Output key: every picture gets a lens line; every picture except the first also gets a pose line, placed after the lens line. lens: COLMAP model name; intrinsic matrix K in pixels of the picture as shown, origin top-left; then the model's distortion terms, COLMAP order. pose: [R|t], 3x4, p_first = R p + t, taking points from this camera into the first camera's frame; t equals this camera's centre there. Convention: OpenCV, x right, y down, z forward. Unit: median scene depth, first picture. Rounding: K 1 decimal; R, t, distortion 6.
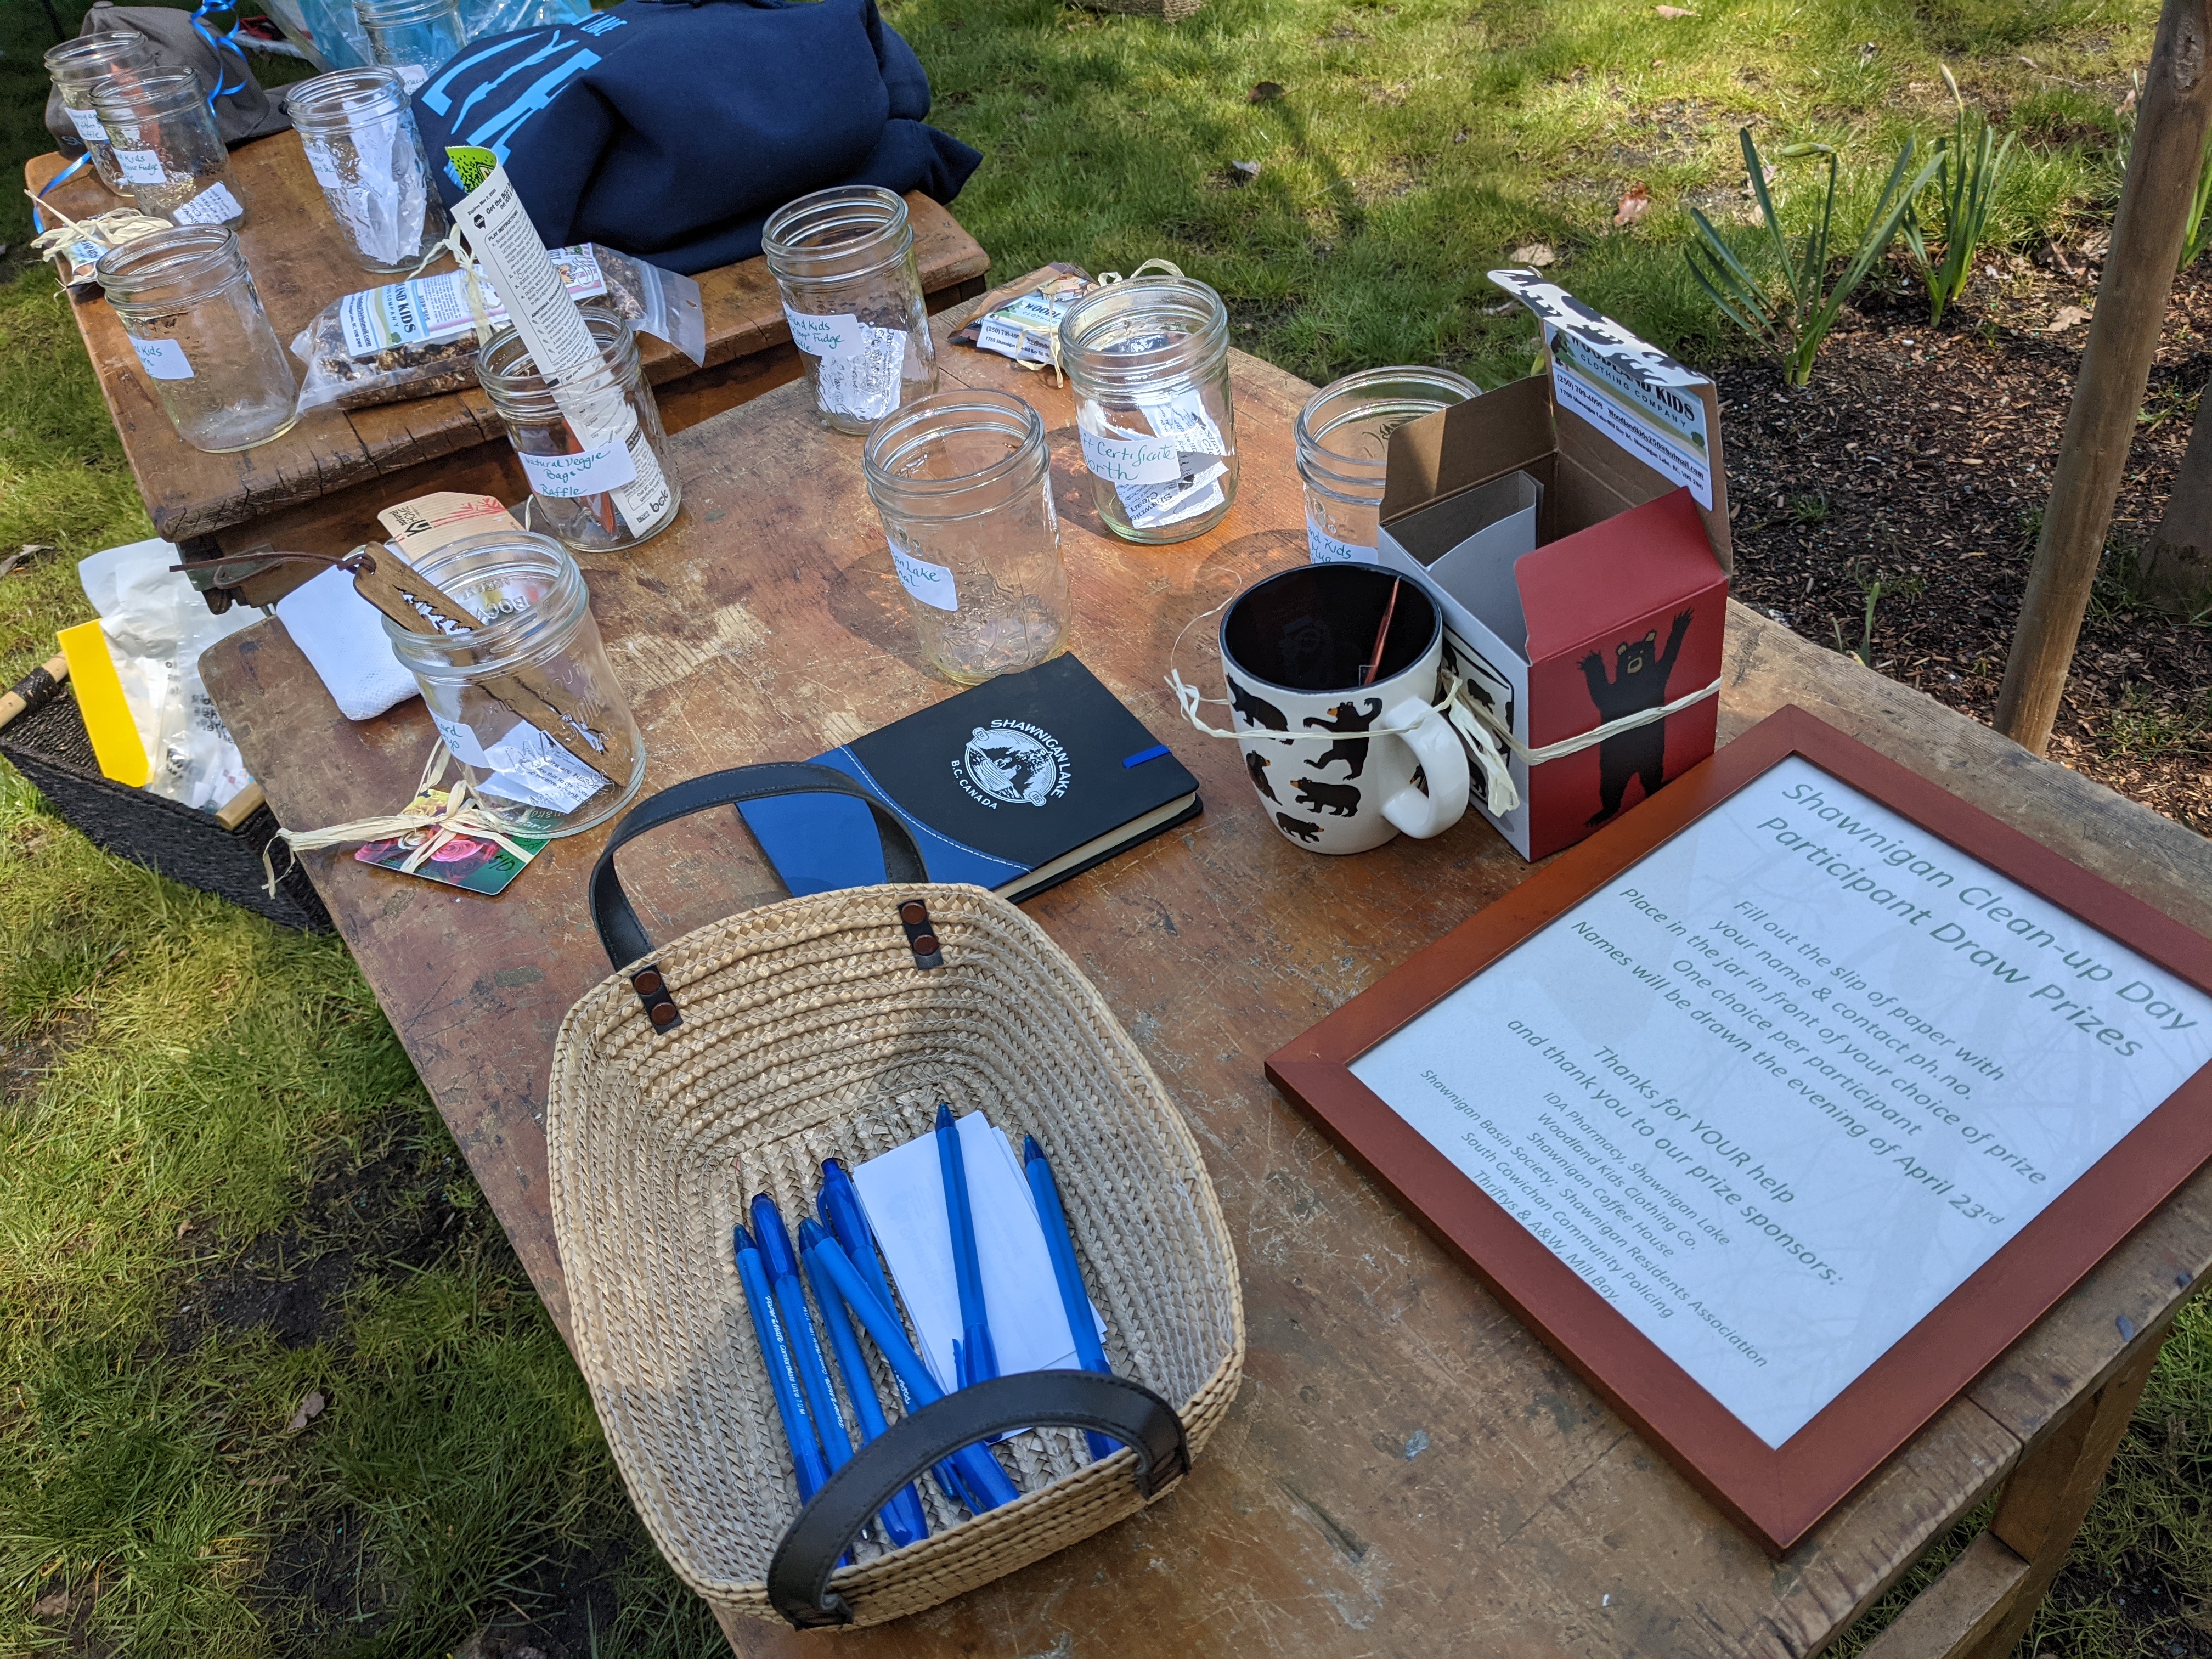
lens RADIAL K [[1723.9, 0, 1144.9], [0, 1723.9, 865.3], [0, 0, 1]] dist [0.065850, -0.084475]
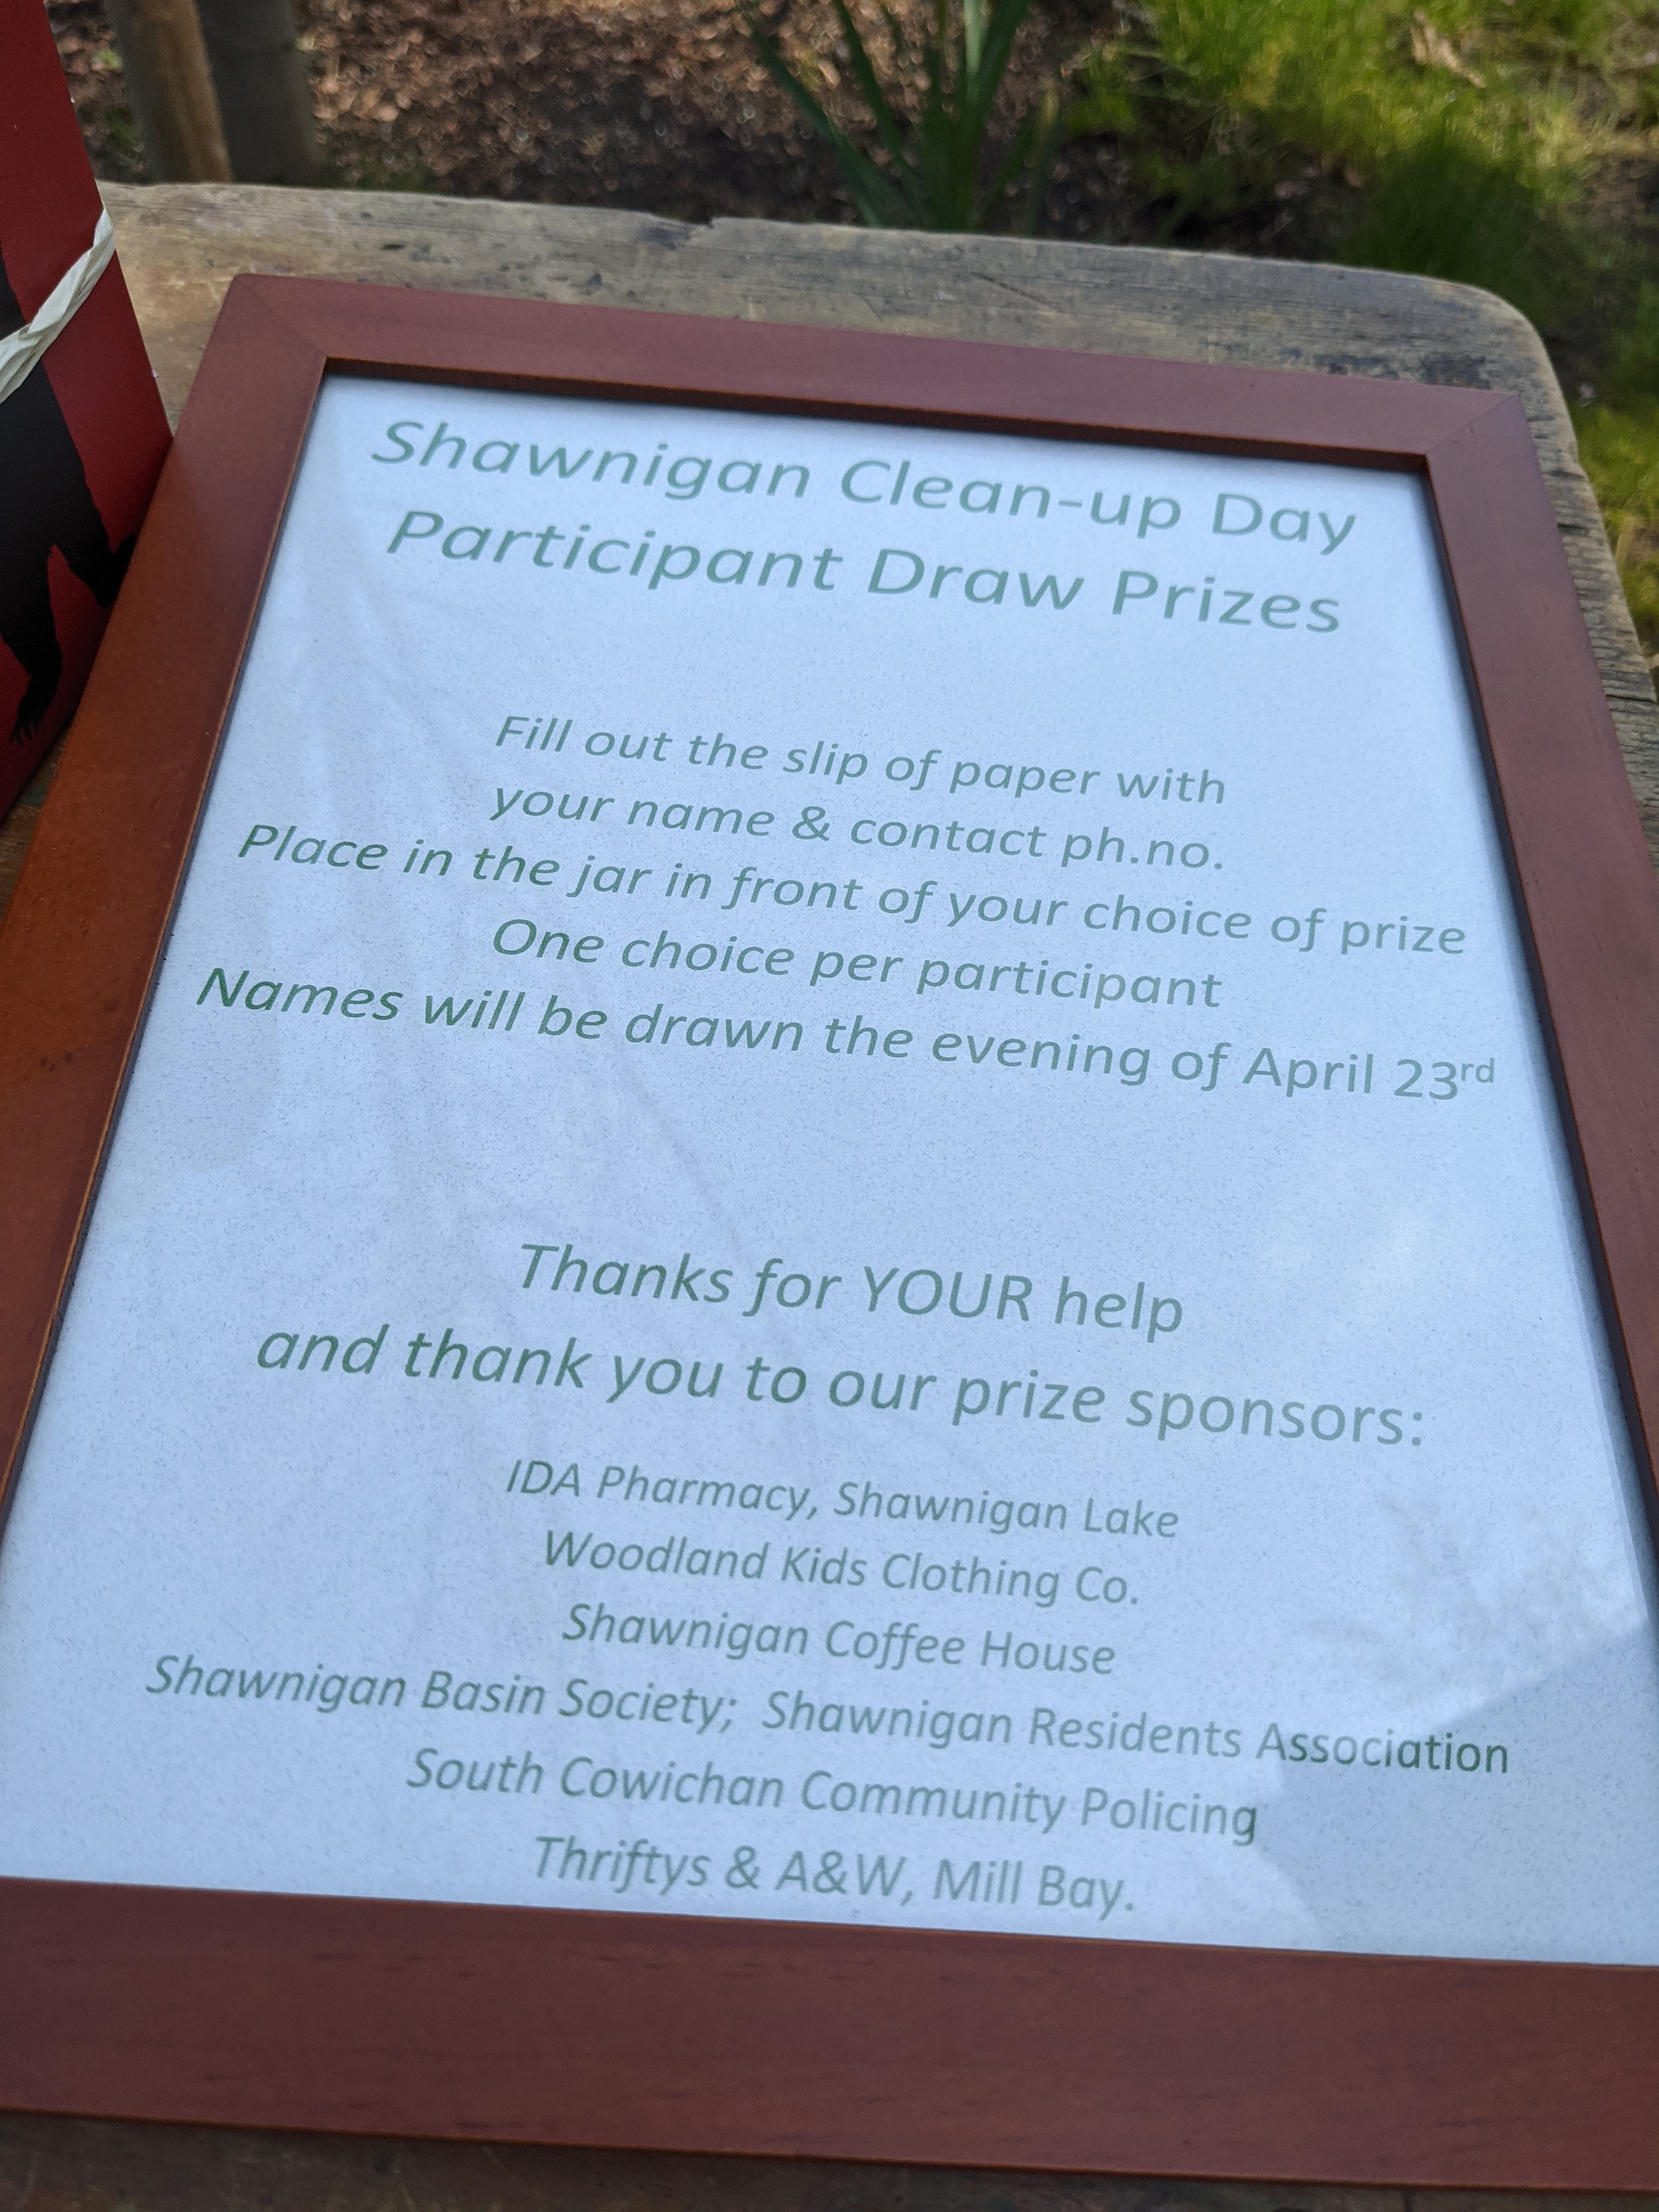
lens RADIAL K [[1723.9, 0, 829.5], [0, 1723.9, 1106.0], [0, 0, 1]] dist [0.065850, -0.084475]
pose [[0.600451, -0.576907, 0.553749, 0.126960], [0.441892, 0.816524, 0.371510, -0.025100], [-0.666476, 0.021624, 0.745213, 0.719194]]
